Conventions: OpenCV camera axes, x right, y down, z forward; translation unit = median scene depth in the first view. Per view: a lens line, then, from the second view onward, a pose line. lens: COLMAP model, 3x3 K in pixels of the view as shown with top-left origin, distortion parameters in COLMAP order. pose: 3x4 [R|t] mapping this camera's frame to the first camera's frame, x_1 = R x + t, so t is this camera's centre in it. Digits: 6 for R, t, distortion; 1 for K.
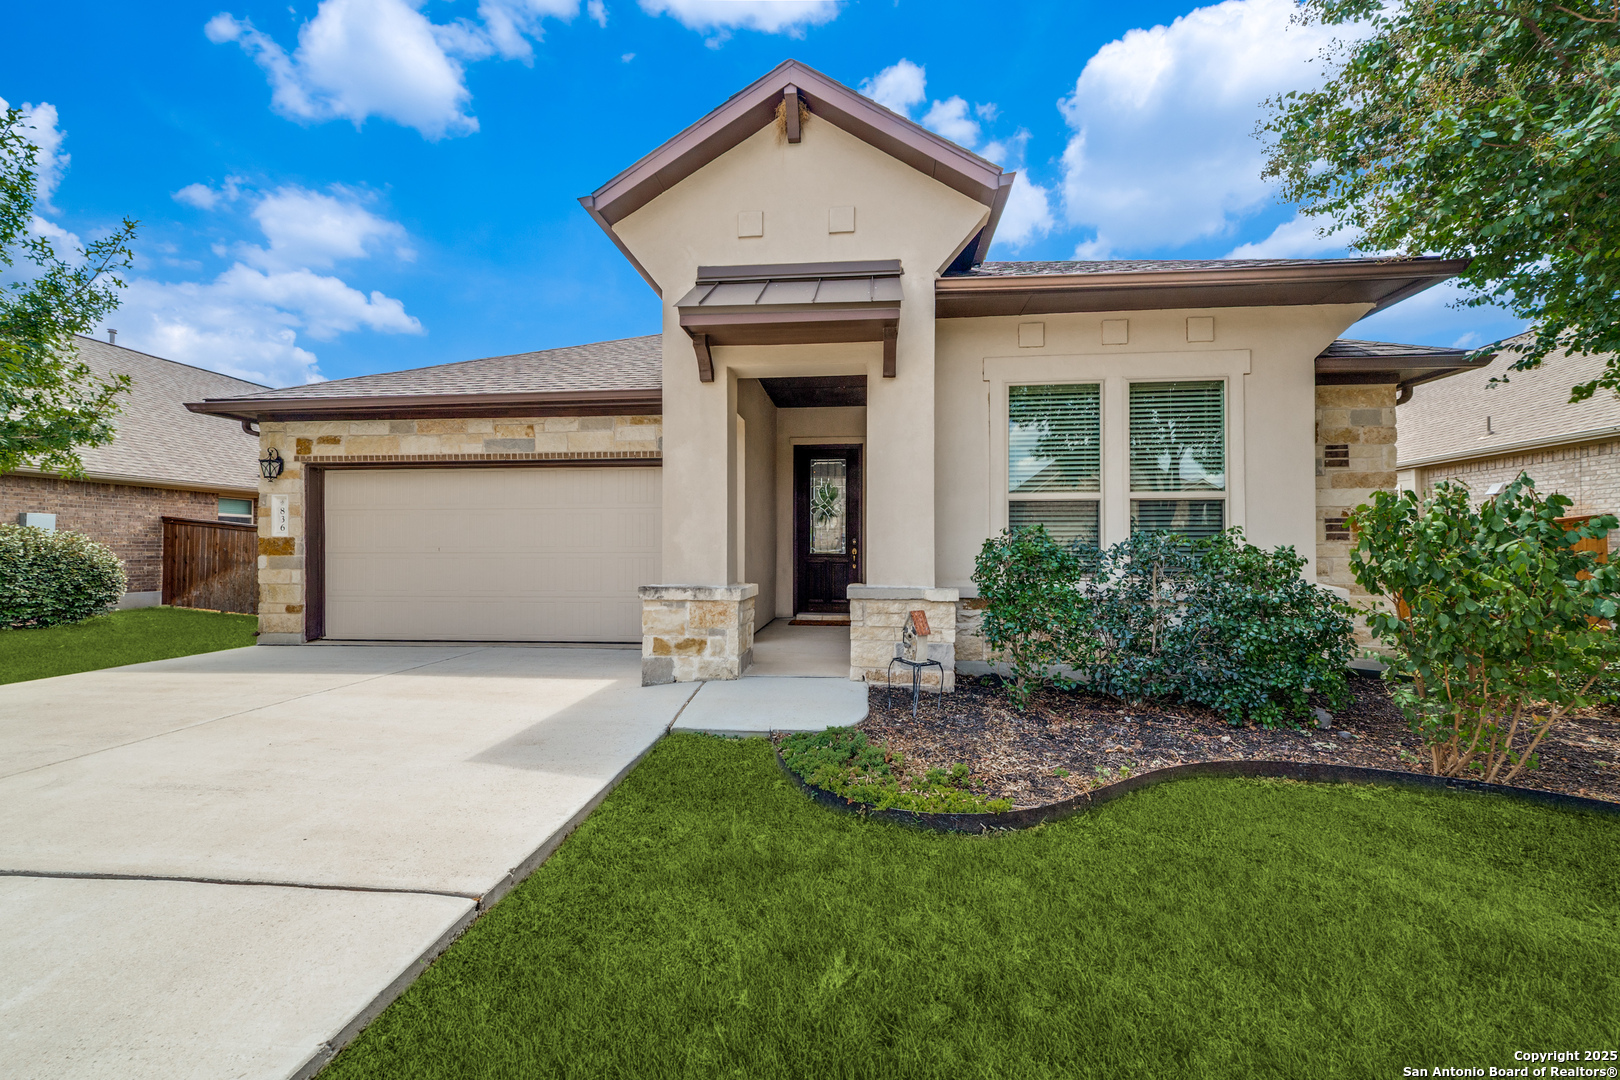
lens RADIAL K [[629.2, 0, 813.0], [0, 629.2, 549.7], [0, 0, 1]] dist [-0.013357, 0.010677]
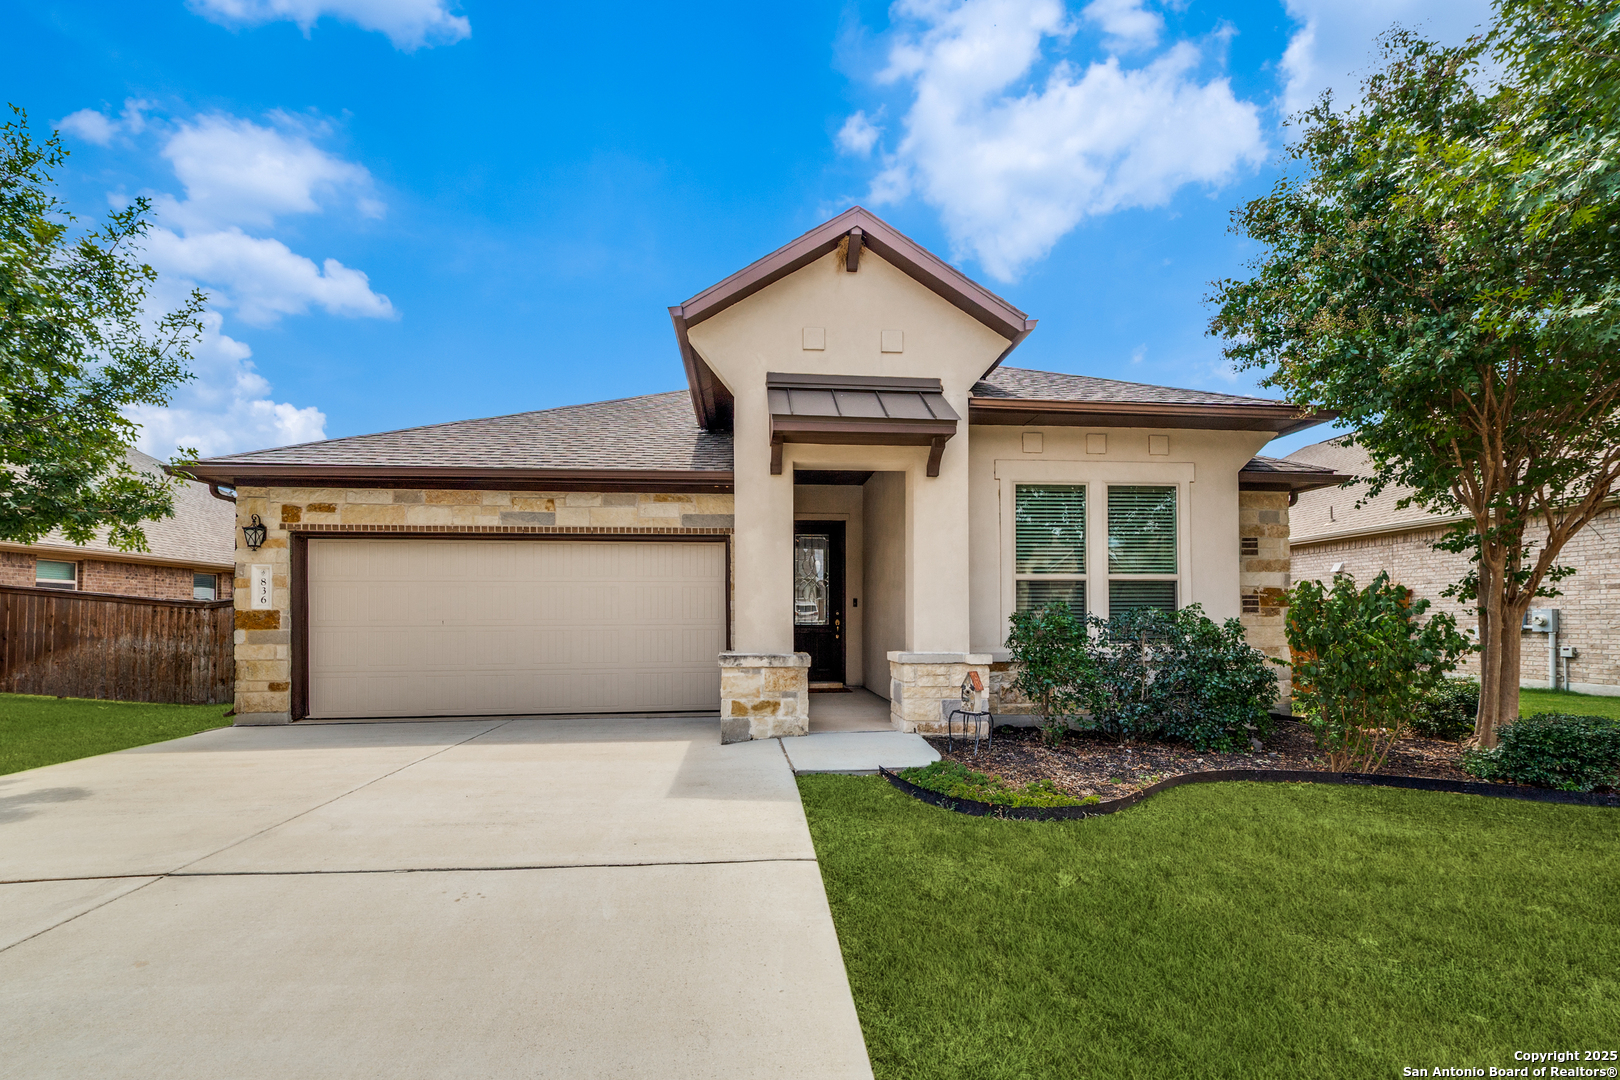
lens RADIAL K [[698.7, 0, 811.9], [0, 698.7, 610.8], [0, 0, 1]] dist [-0.007531, -0.000007]
pose [[0.982011, -0.001050, 0.188823, -0.328887], [0.003330, 0.999925, -0.011762, -0.005232], [-0.188796, 0.012179, 0.981941, -0.237128]]
